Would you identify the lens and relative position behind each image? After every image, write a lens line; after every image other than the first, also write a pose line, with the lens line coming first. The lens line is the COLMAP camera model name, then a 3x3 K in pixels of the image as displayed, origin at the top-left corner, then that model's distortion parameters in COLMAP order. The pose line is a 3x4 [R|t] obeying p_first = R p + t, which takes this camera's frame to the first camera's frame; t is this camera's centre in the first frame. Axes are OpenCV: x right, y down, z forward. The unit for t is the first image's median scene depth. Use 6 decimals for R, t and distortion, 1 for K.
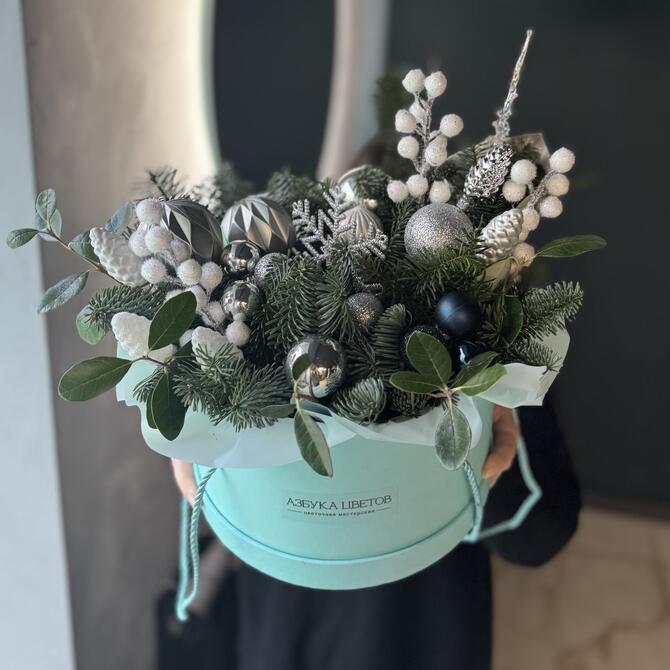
lens RADIAL K [[681.5, 0, 353.4], [0, 681.5, 267.5], [0, 0, 1]] dist [0.053998, -0.018081]
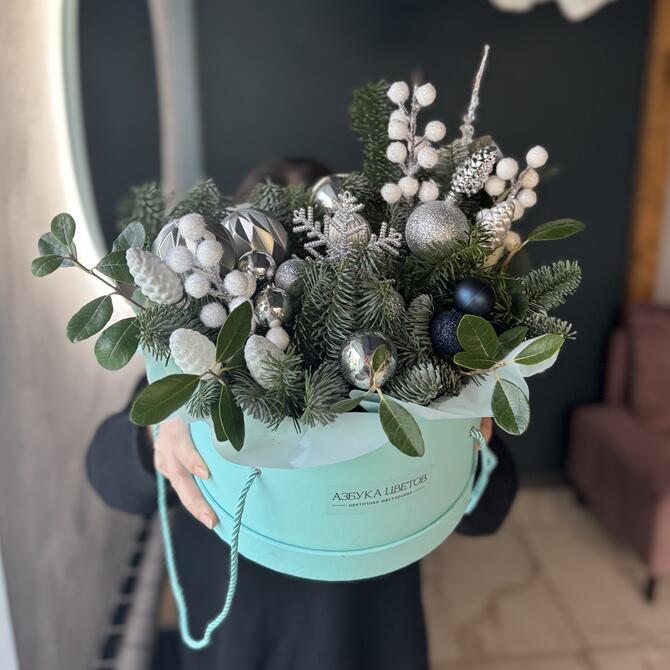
lens RADIAL K [[683.3, 0, 343.1], [0, 683.3, 250.0], [0, 0, 1]] dist [0.066190, 0.002751]
pose [[0.963761, -0.084522, 0.253024, -0.312341], [0.094855, 0.995072, -0.028896, 0.002214], [-0.249335, 0.051850, 0.967028, -0.026334]]
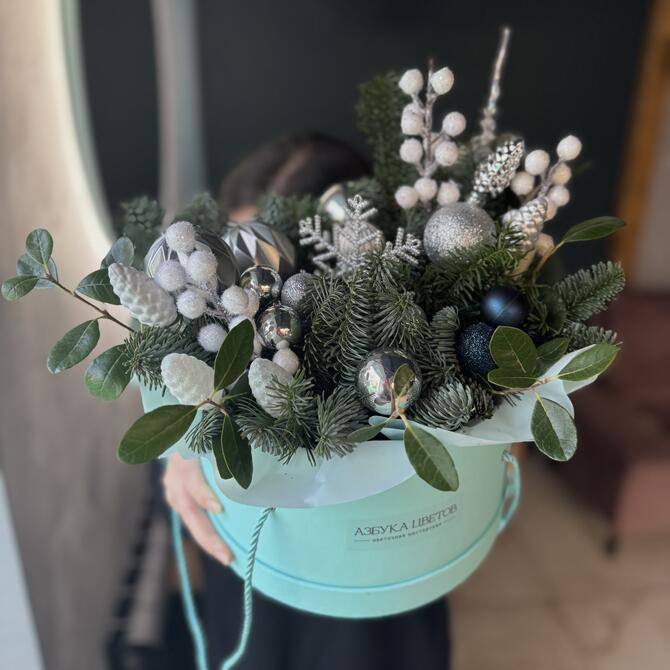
lens RADIAL K [[634.9, 0, 338.6], [0, 634.9, 312.7], [0, 0, 1]] dist [0.154308, -0.466186]
pose [[0.966248, -0.134047, 0.219991, -0.270703], [0.133146, 0.990915, 0.018987, 0.023233], [-0.220538, 0.010945, 0.975317, 0.143096]]
